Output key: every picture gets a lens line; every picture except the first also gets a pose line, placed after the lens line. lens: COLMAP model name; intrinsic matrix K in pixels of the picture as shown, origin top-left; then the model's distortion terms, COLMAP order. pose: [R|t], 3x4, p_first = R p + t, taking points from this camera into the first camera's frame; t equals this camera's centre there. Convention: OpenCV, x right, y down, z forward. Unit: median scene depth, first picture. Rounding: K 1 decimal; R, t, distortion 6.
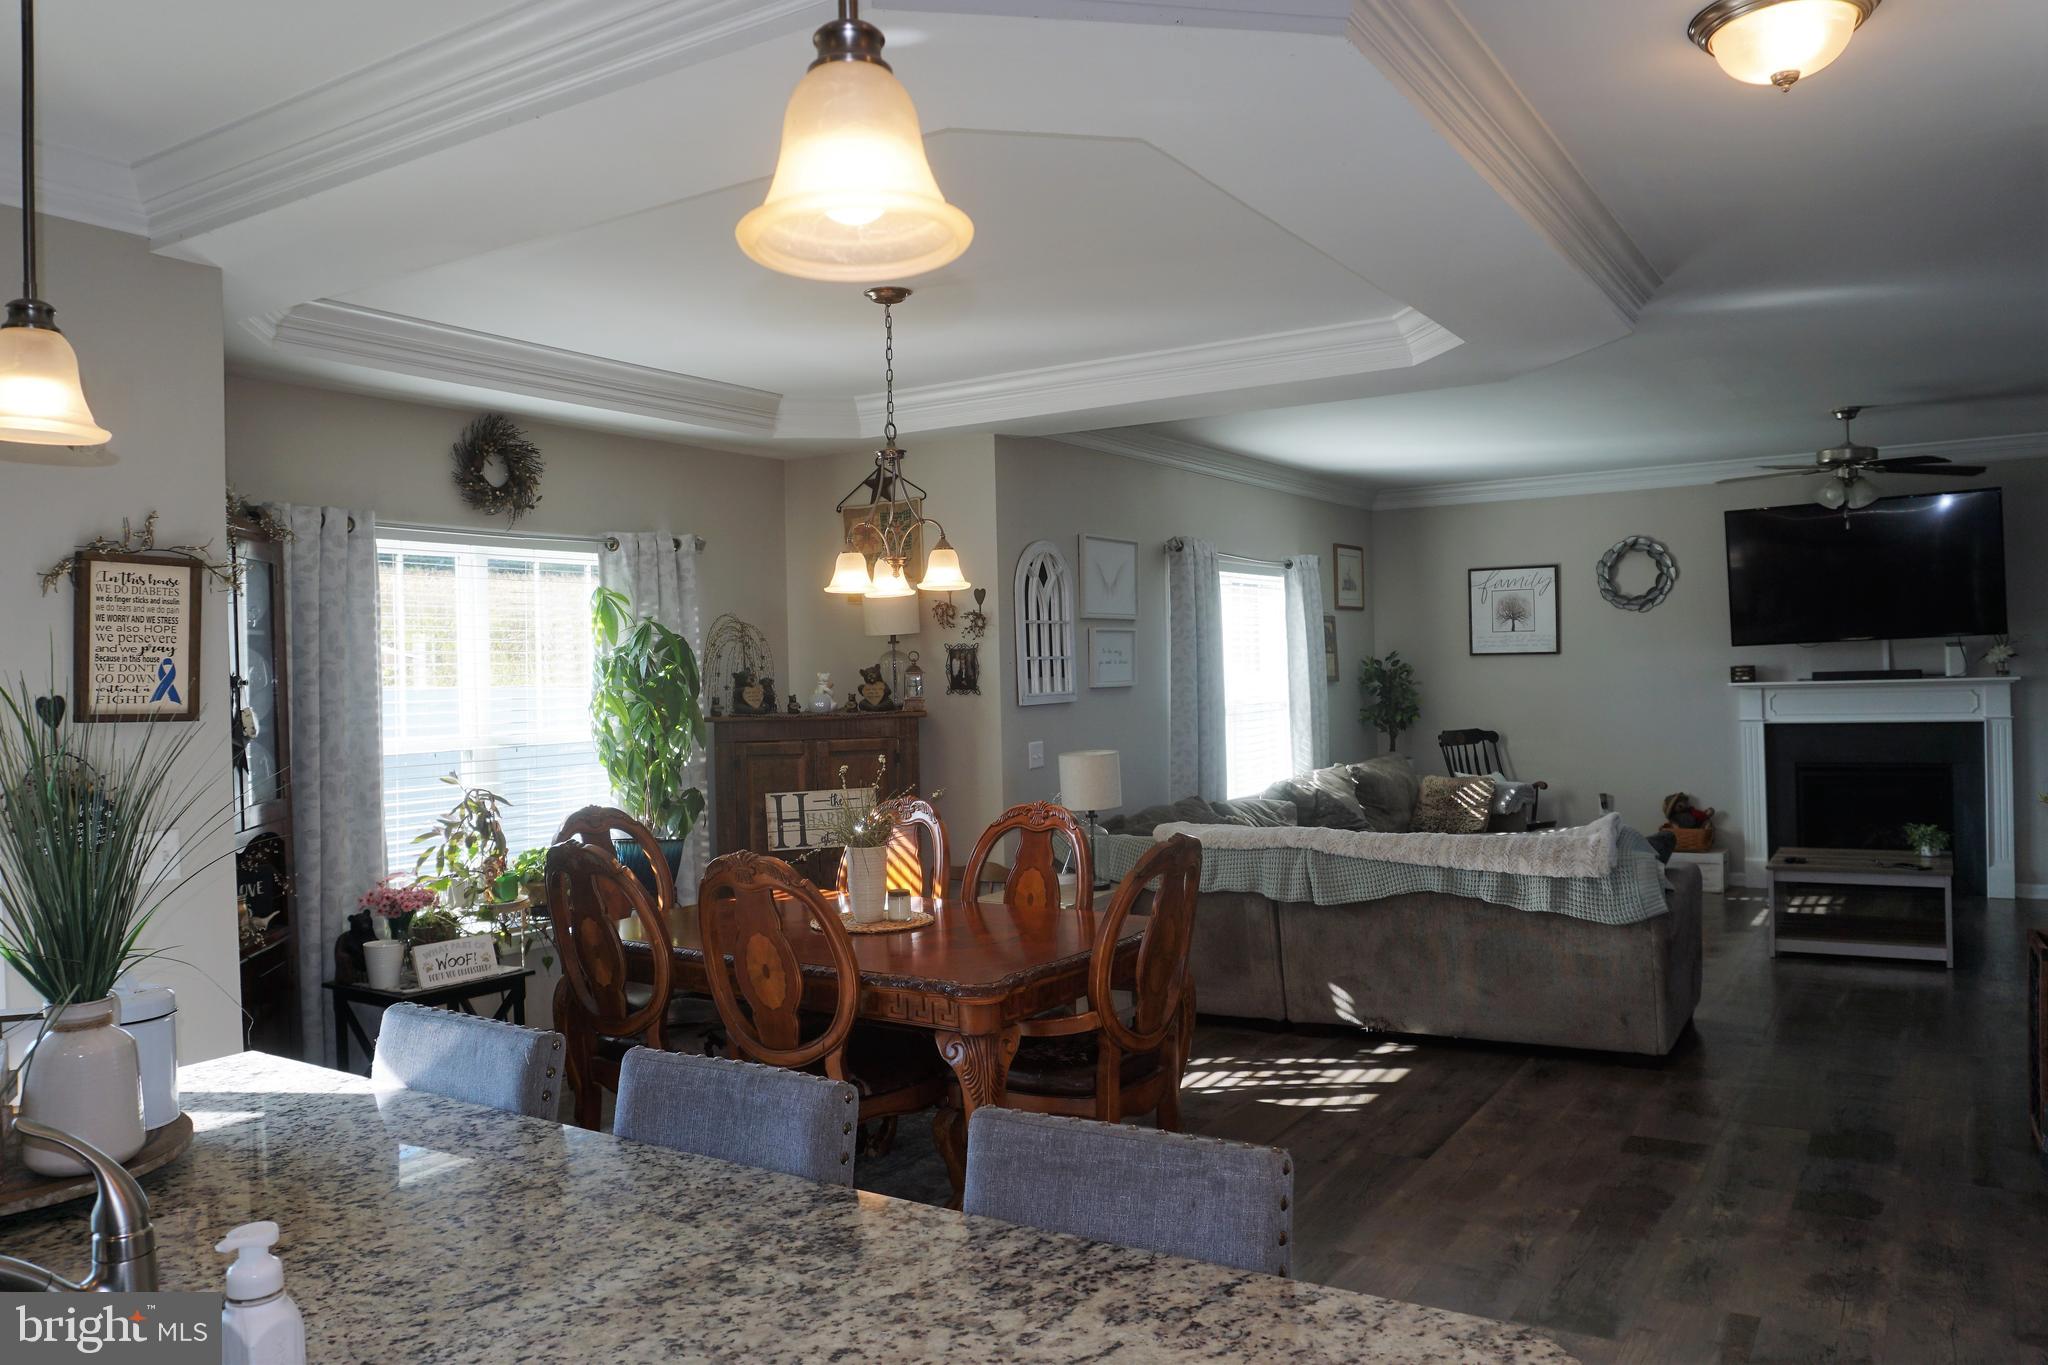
lens RADIAL K [[1487.3, 0, 1024.2], [0, 1487.3, 672.7], [0, 0, 1]] dist [-0.043462, 0.021235]
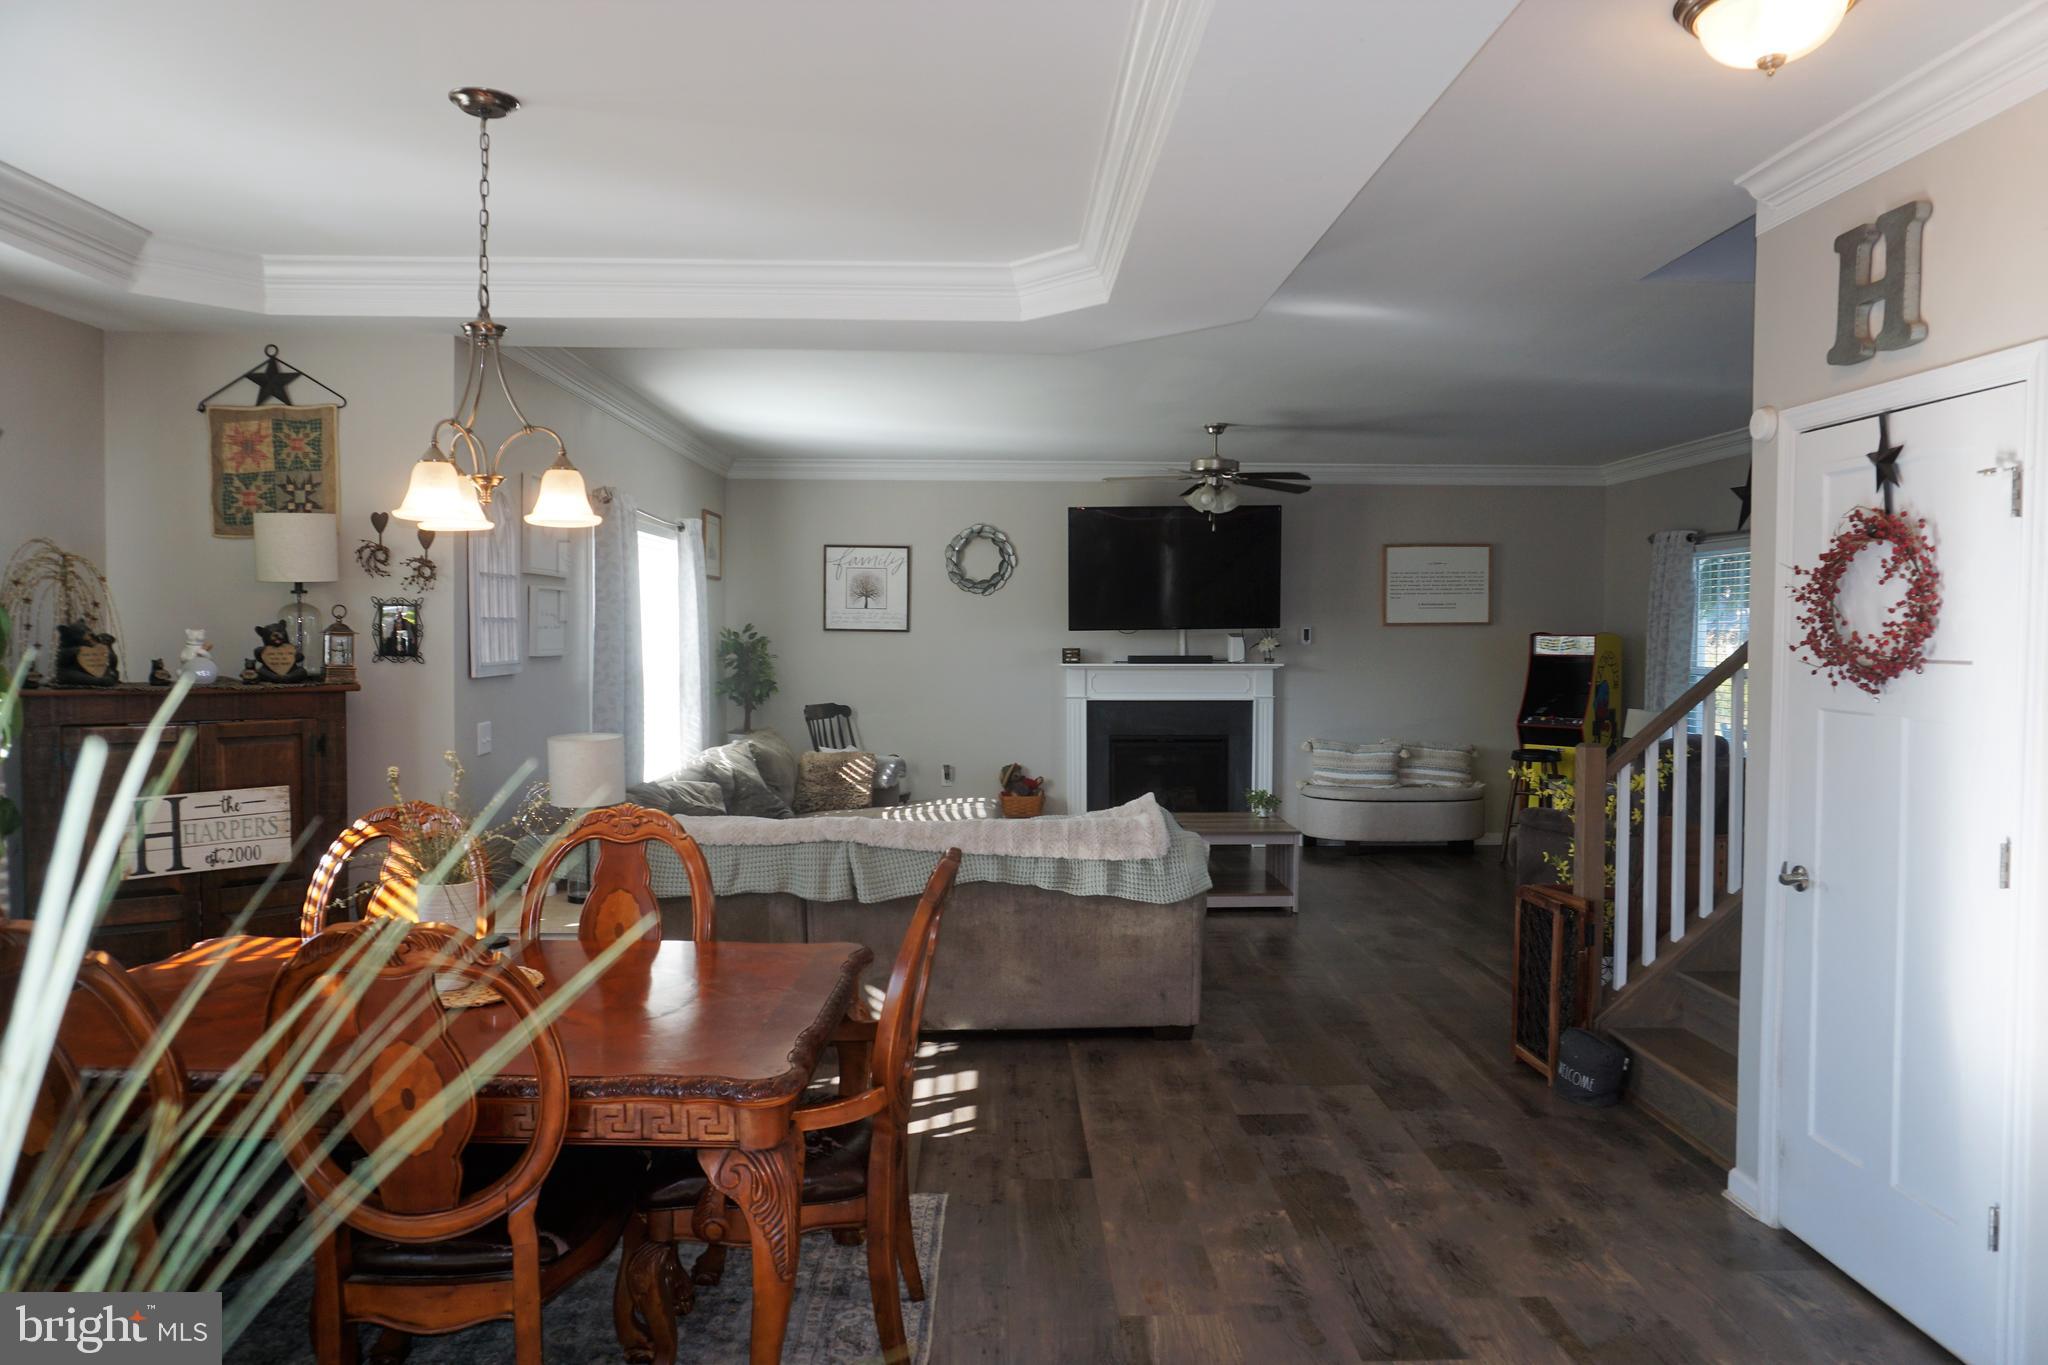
lens RADIAL K [[1378.2, 0, 1020.2], [0, 1378.2, 682.1], [0, 0, 1]] dist [-0.043626, 0.023309]
pose [[0.829464, 0.011566, 0.558440, -0.193918], [-0.027414, 0.999424, 0.020019, 0.001744], [-0.557887, -0.031914, 0.829303, 0.249774]]
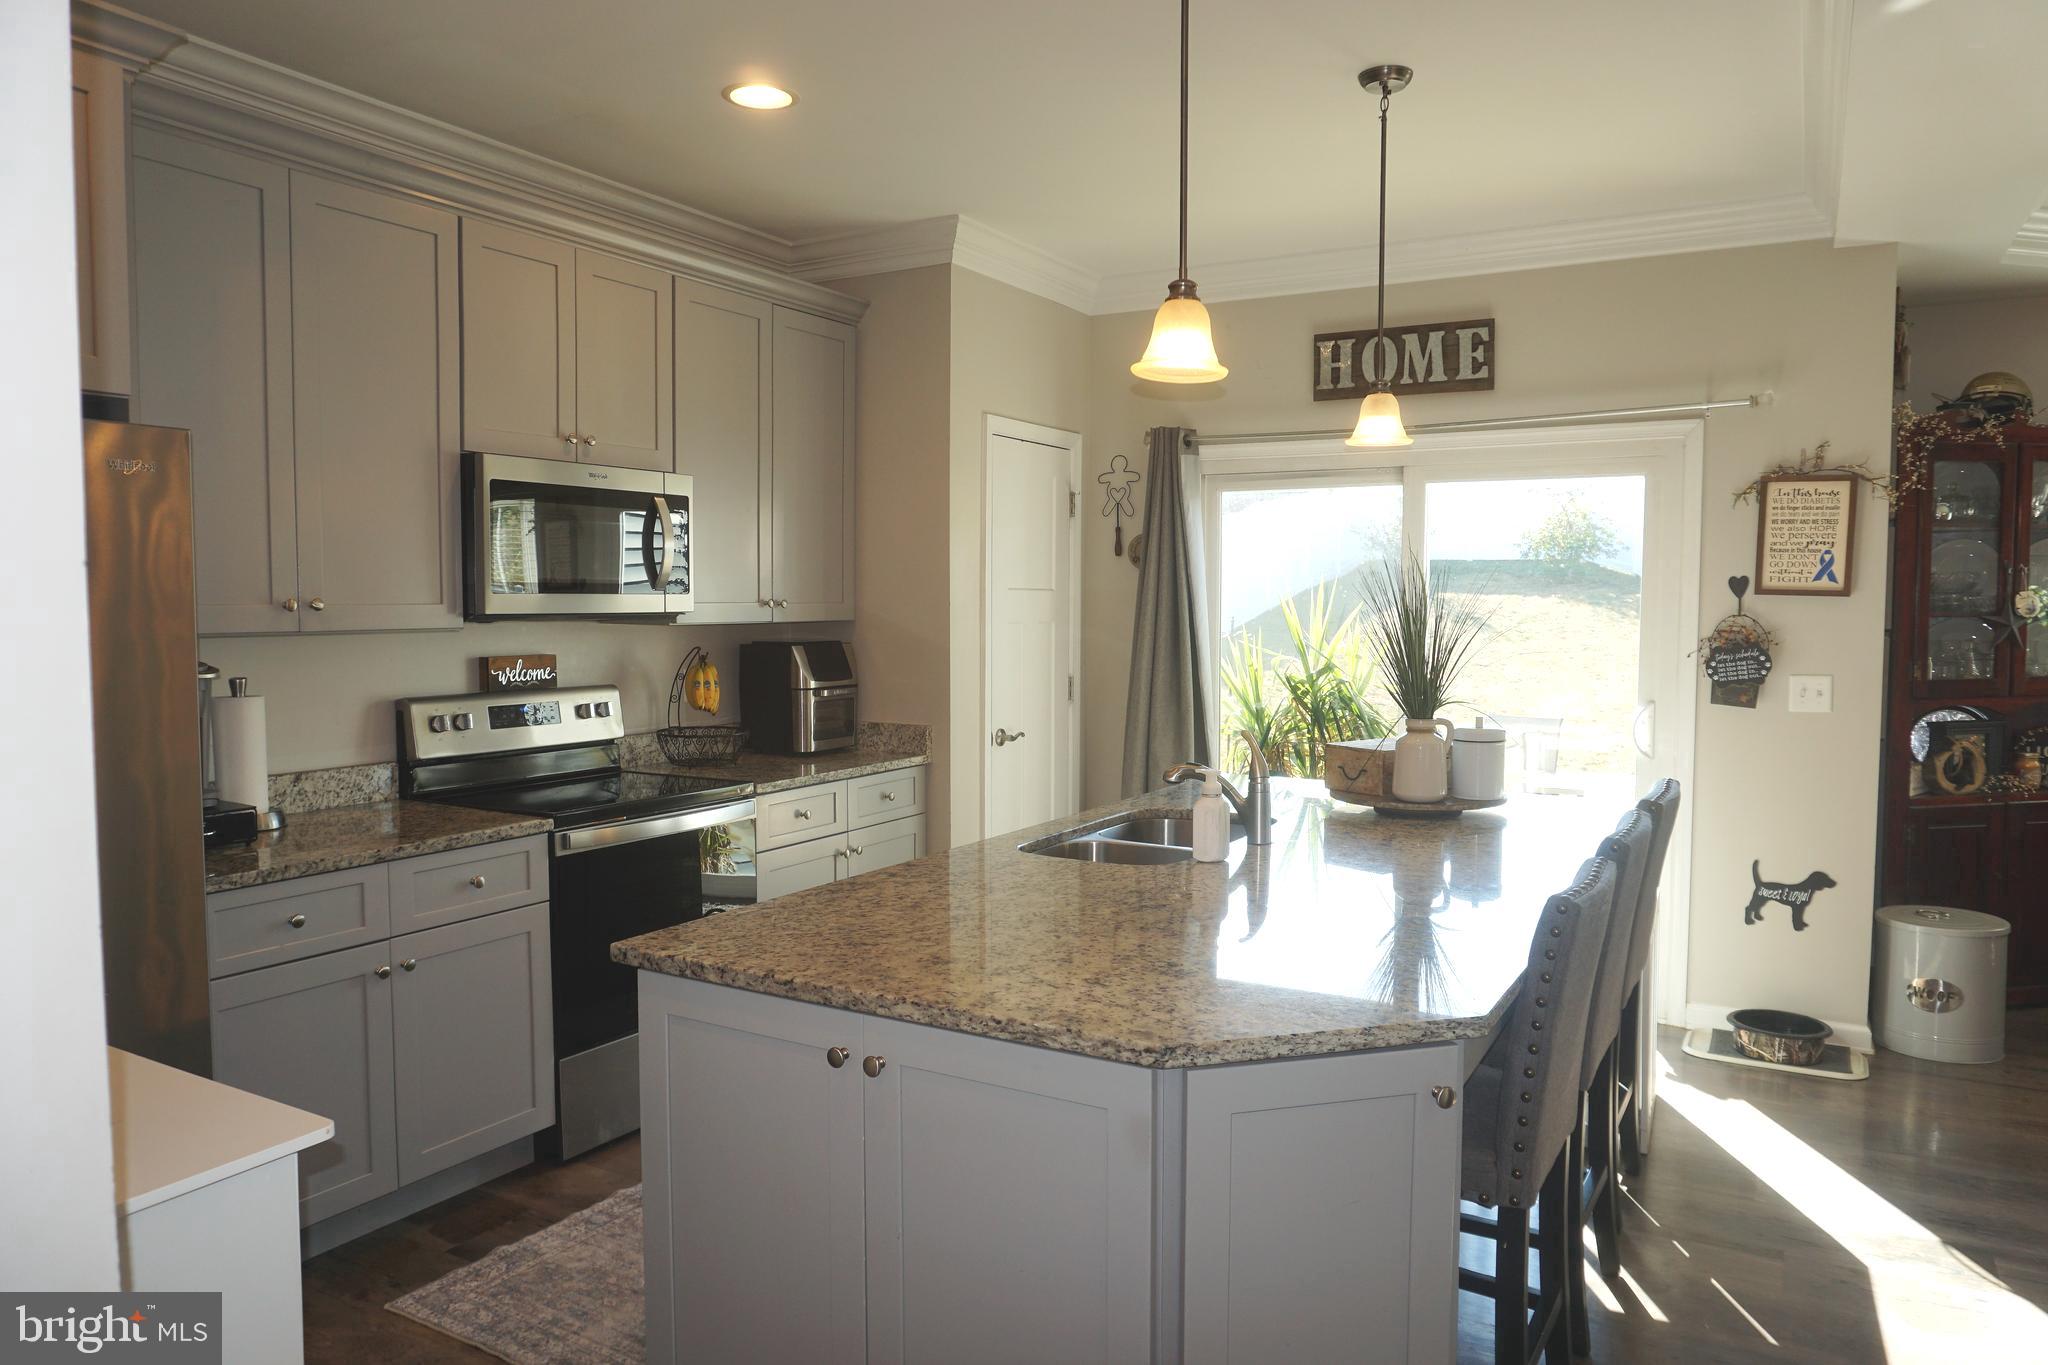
lens RADIAL K [[1378.2, 0, 1028.2], [0, 1378.2, 678.4], [0, 0, 1]] dist [-0.043626, 0.023309]
pose [[0.039941, 0.088177, -0.995304, 0.388367], [-0.005198, 0.996103, 0.088040, 0.001009], [0.999189, 0.001657, 0.040244, 0.124423]]
